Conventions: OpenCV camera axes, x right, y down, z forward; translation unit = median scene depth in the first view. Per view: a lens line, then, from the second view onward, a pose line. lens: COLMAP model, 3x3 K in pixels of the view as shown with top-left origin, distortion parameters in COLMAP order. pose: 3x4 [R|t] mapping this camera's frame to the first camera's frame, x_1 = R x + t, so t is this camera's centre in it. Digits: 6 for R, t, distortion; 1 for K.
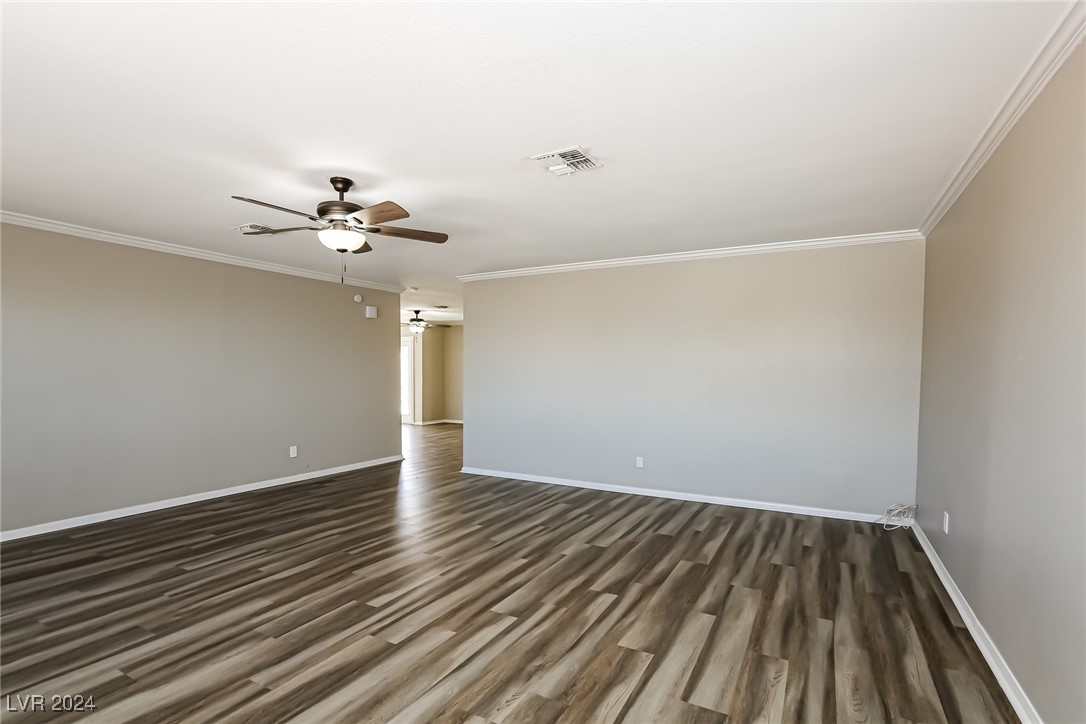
lens RADIAL K [[496.3, 0, 550.0], [0, 496.3, 358.2], [0, 0, 1]] dist [0.000189, 0.000181]
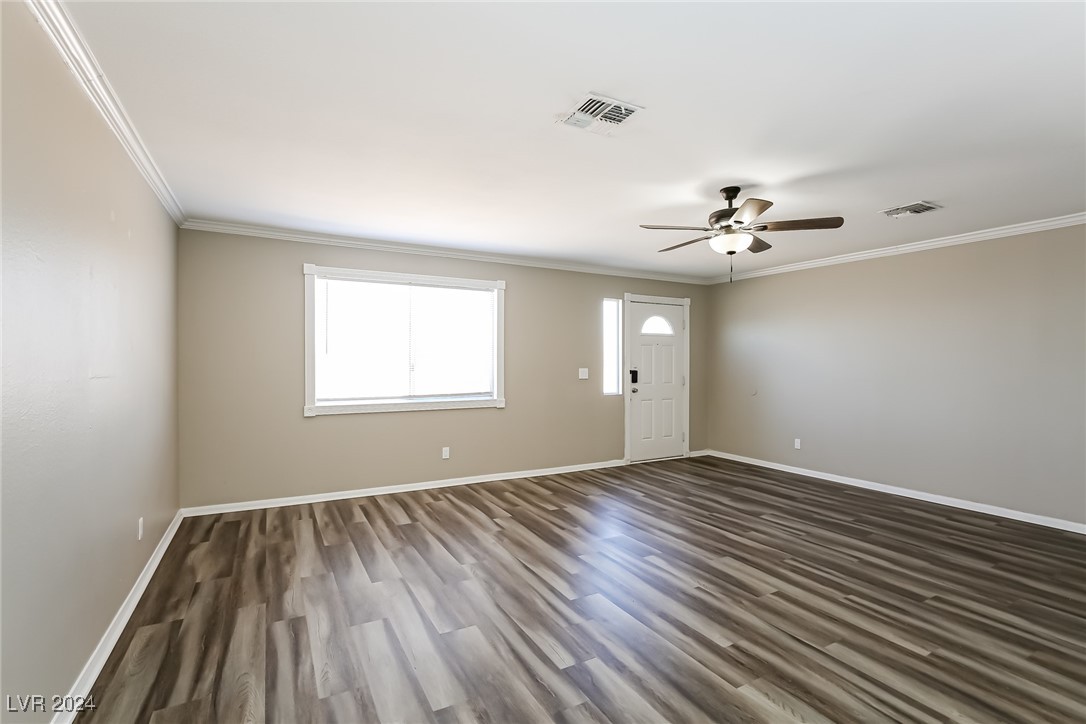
lens RADIAL K [[496.3, 0, 550.0], [0, 496.3, 358.2], [0, 0, 1]] dist [0.000189, 0.000181]
pose [[-0.521575, -0.015780, -0.853059, 0.768028], [0.018257, 0.999394, -0.029650, 0.041722], [0.853010, -0.031039, -0.520971, 1.368154]]
